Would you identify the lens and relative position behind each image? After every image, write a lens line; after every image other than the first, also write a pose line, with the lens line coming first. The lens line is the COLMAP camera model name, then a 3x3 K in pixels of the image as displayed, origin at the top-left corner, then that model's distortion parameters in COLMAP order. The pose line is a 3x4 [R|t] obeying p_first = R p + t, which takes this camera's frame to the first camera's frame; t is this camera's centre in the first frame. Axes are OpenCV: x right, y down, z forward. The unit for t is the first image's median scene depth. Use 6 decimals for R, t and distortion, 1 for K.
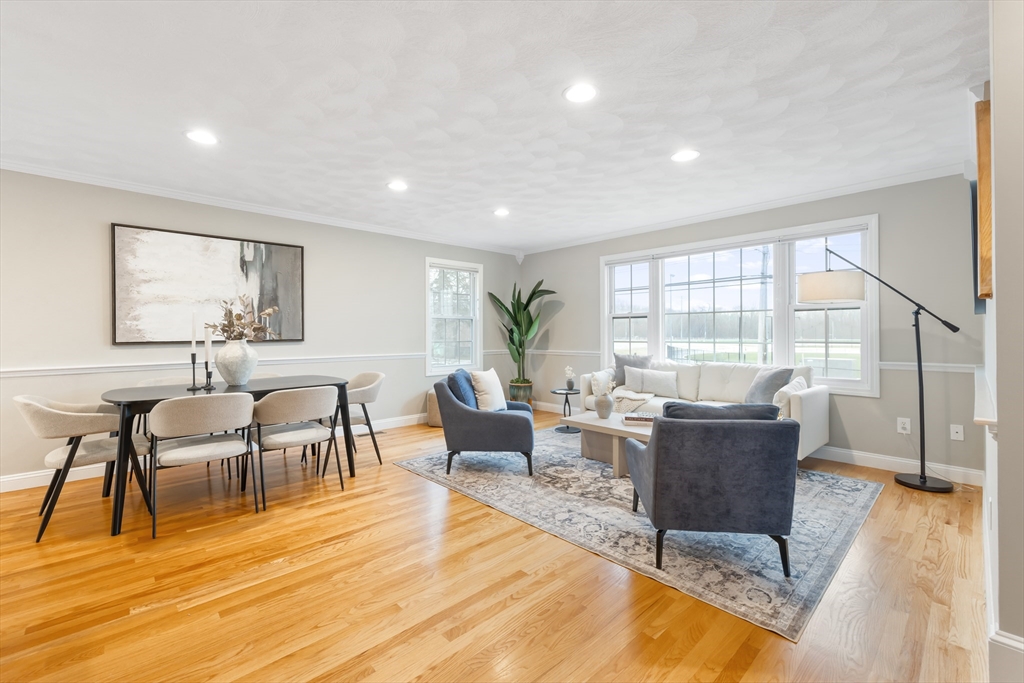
lens RADIAL K [[427.4, 0, 510.9], [0, 427.4, 337.2], [0, 0, 1]] dist [0.002085, -0.000093]
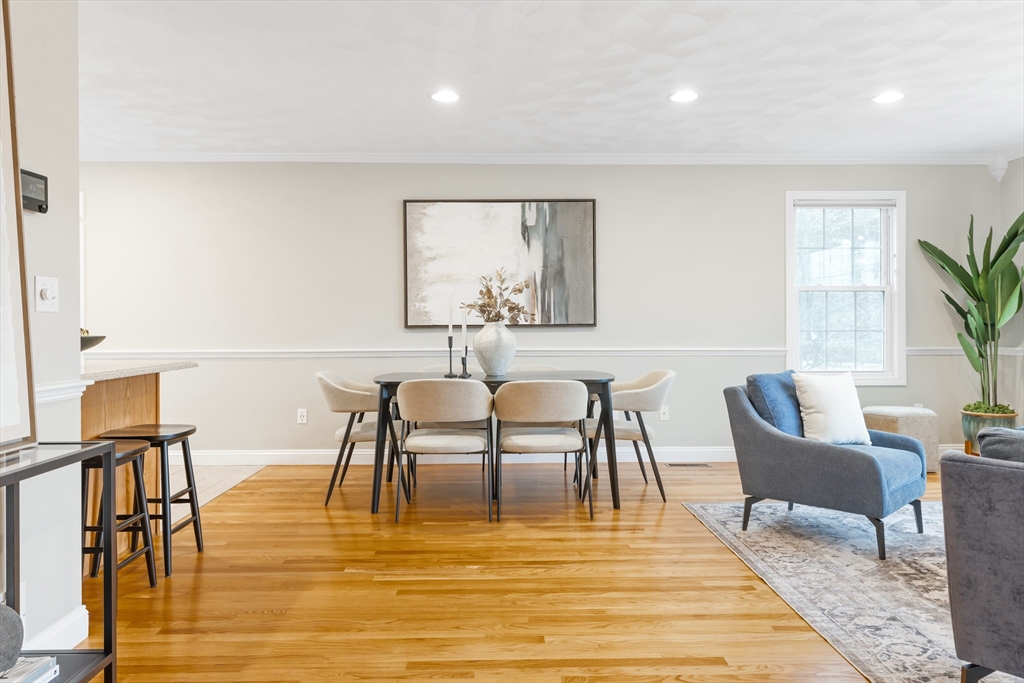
lens RADIAL K [[693.9, 0, 512.3], [0, 693.9, 336.9], [0, 0, 1]] dist [0.000480, 0.003578]
pose [[0.762161, 0.012150, -0.647274, 0.293608], [-0.004020, 0.999893, 0.014035, 0.017395], [0.647375, -0.008095, 0.762128, -0.025164]]
